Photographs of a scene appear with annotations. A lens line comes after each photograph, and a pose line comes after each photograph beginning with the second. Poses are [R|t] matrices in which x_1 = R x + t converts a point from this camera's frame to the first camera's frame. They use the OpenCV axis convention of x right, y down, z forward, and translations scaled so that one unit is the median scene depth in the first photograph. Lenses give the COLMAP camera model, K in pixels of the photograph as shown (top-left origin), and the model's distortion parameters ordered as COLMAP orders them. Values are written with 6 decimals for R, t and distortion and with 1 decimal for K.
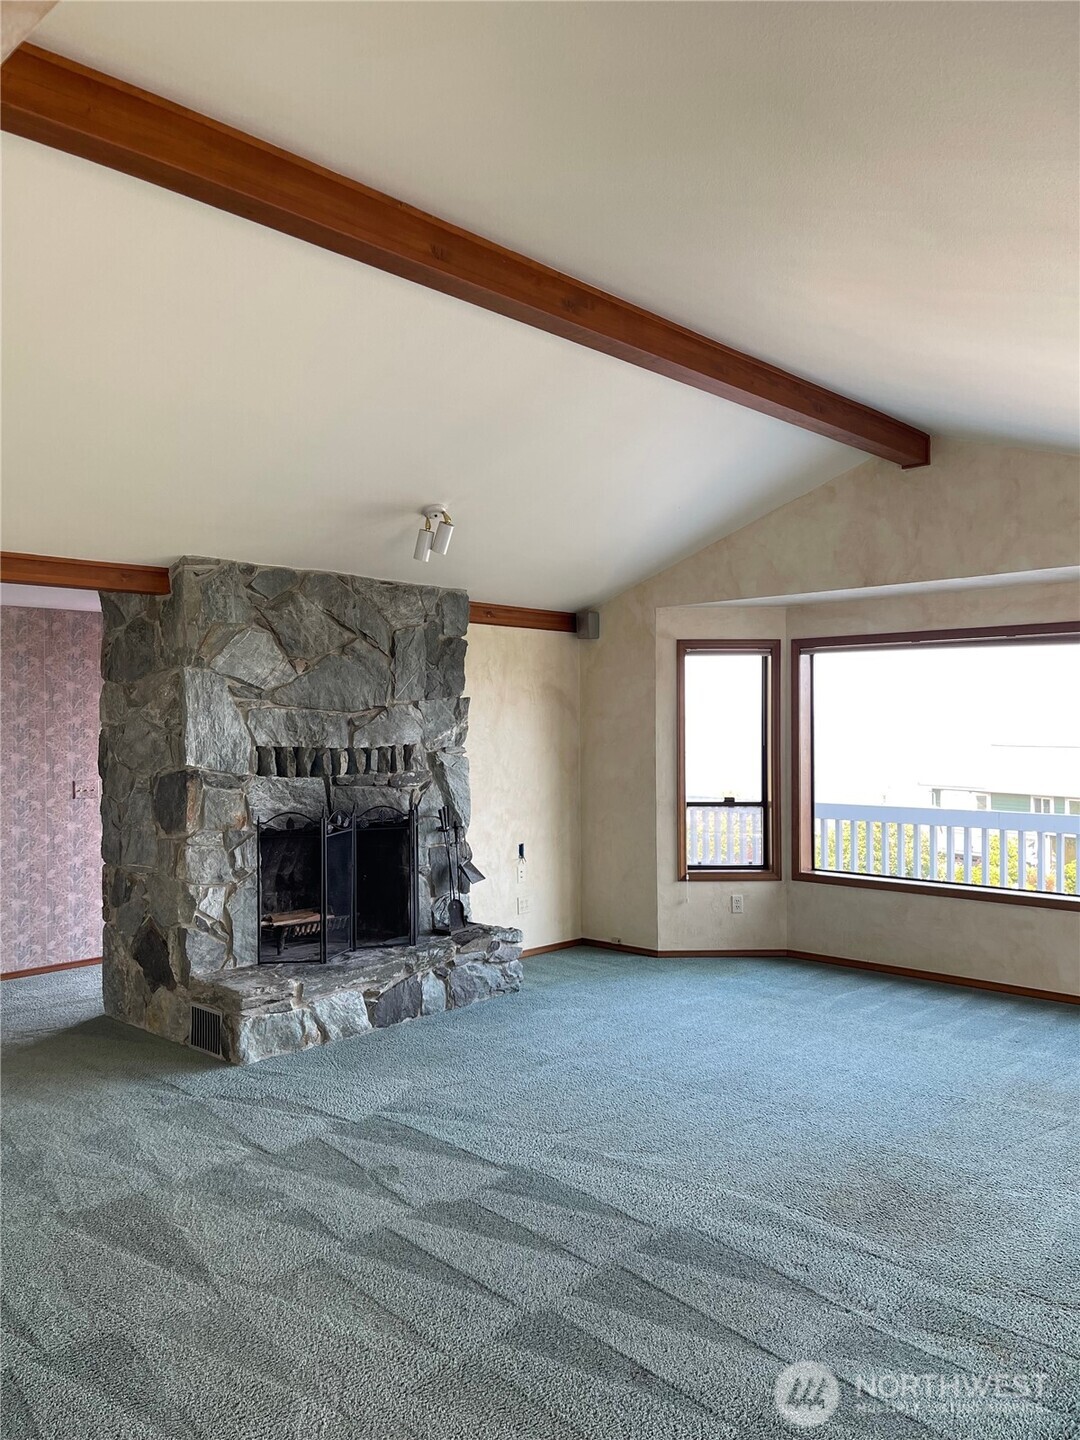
lens RADIAL K [[1105.9, 0, 540.3], [0, 1105.9, 723.2], [0, 0, 1]] dist [0.057513, -0.087244]
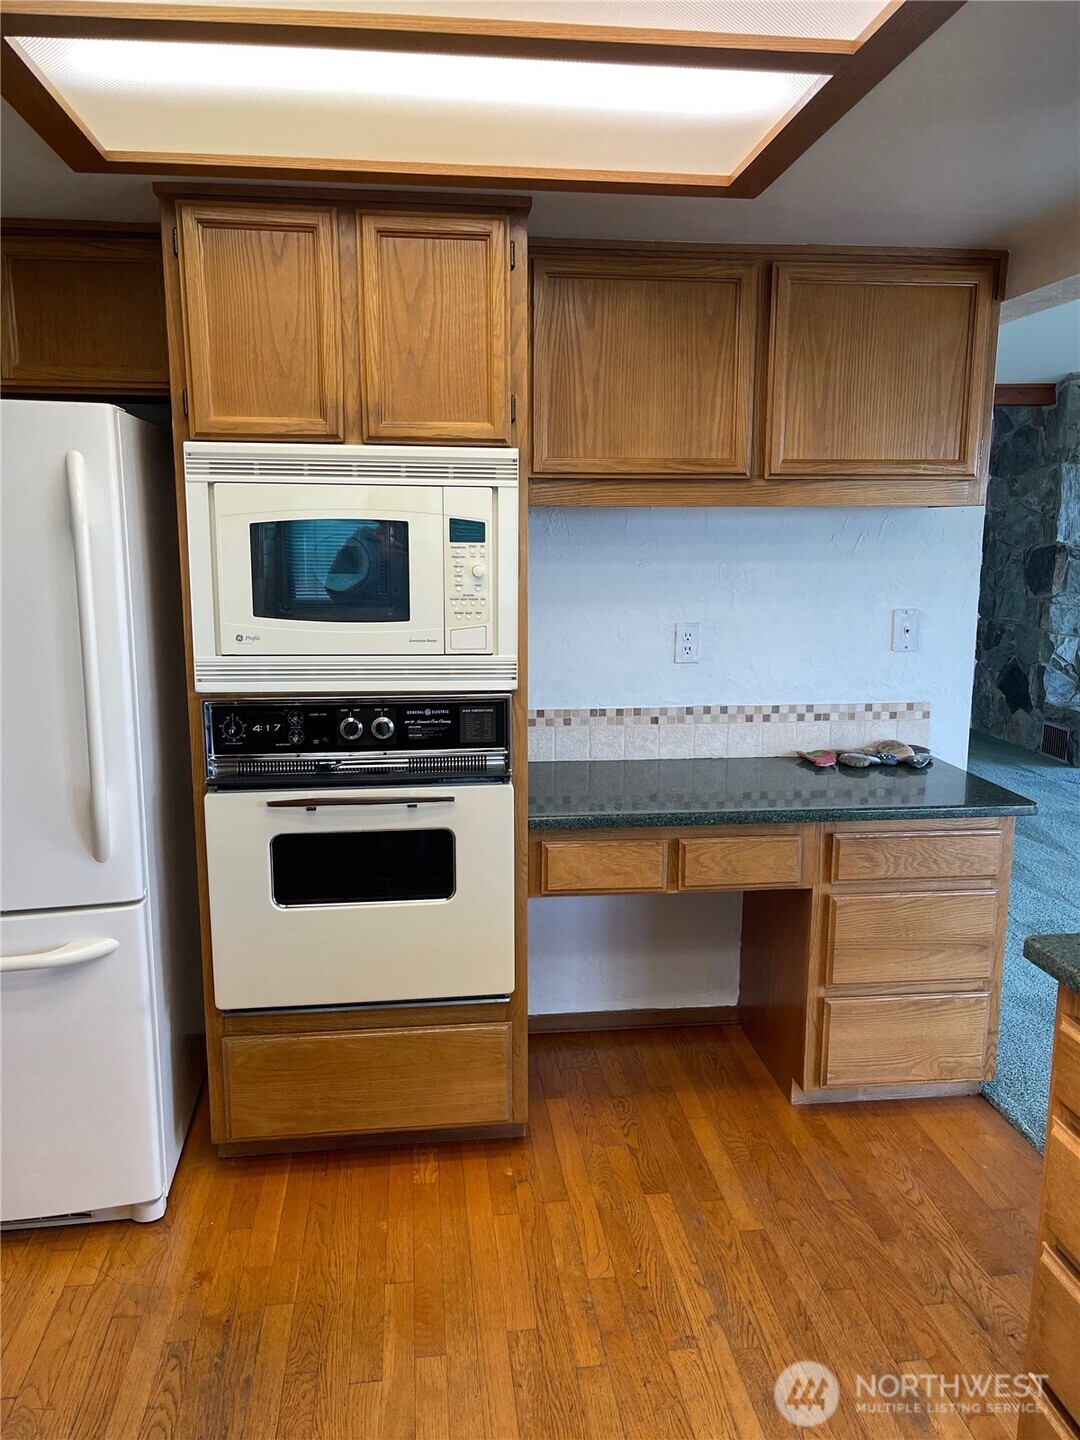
lens RADIAL K [[1105.9, 0, 542.5], [0, 1105.9, 727.3], [0, 0, 1]] dist [0.057513, -0.087244]
pose [[0.771715, 0.122789, -0.624002, 0.056334], [-0.010898, 0.983593, 0.180070, 0.023357], [0.635875, -0.132162, 0.760392, -0.392992]]
